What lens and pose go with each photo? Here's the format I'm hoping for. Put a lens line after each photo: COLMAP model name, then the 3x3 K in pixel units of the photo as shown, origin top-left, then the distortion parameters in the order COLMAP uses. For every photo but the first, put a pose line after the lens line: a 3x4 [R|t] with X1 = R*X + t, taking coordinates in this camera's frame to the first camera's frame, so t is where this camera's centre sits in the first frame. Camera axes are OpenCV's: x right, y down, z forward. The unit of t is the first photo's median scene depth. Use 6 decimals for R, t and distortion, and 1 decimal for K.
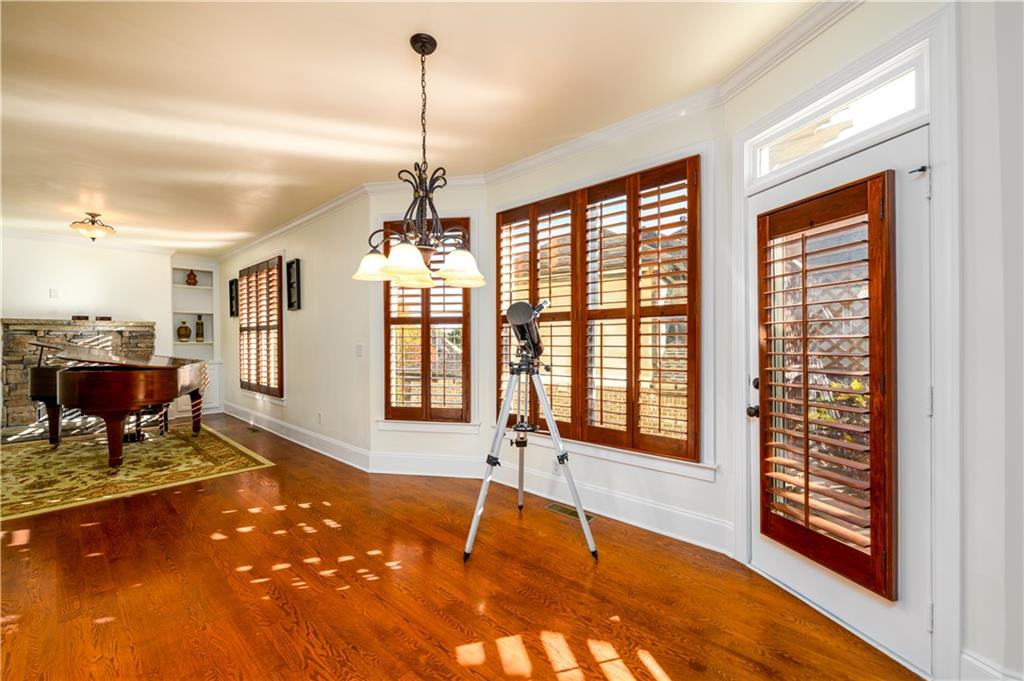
lens RADIAL K [[424.8, 0, 512.0], [0, 424.8, 340.5], [0, 0, 1]] dist [-0.000768, -0.000109]
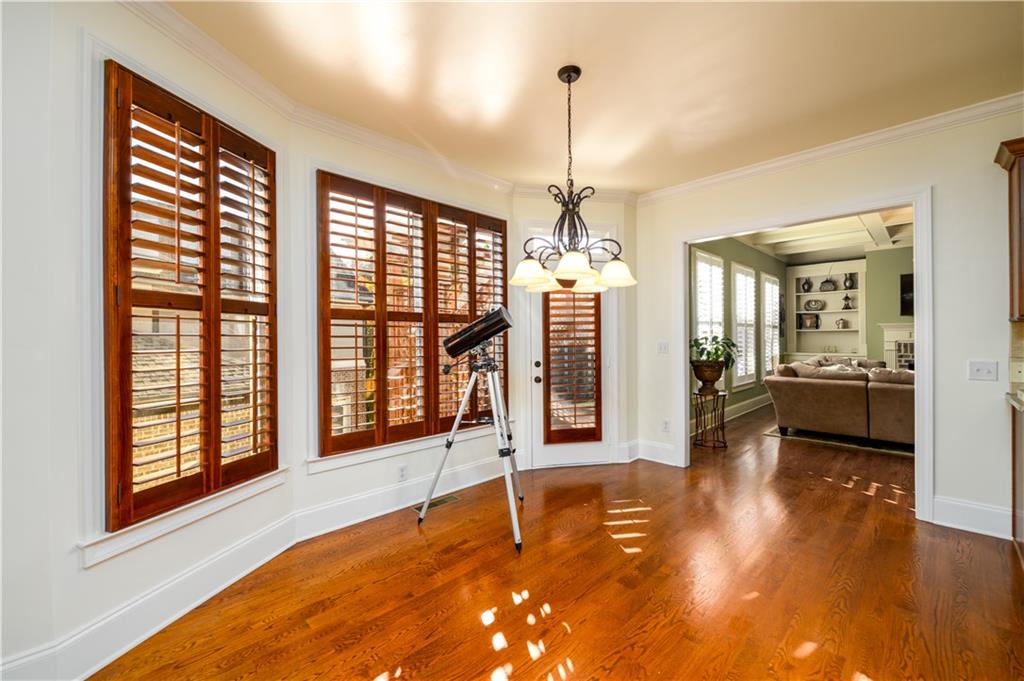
lens RADIAL K [[404.3, 0, 512.0], [0, 404.3, 340.5], [0, 0, 1]] dist [-0.000766, -0.000046]
pose [[0.061822, 0.007206, 0.998061, -0.764296], [0.010716, 0.999912, -0.007883, 0.008322], [-0.998030, 0.011183, 0.061739, 0.663148]]
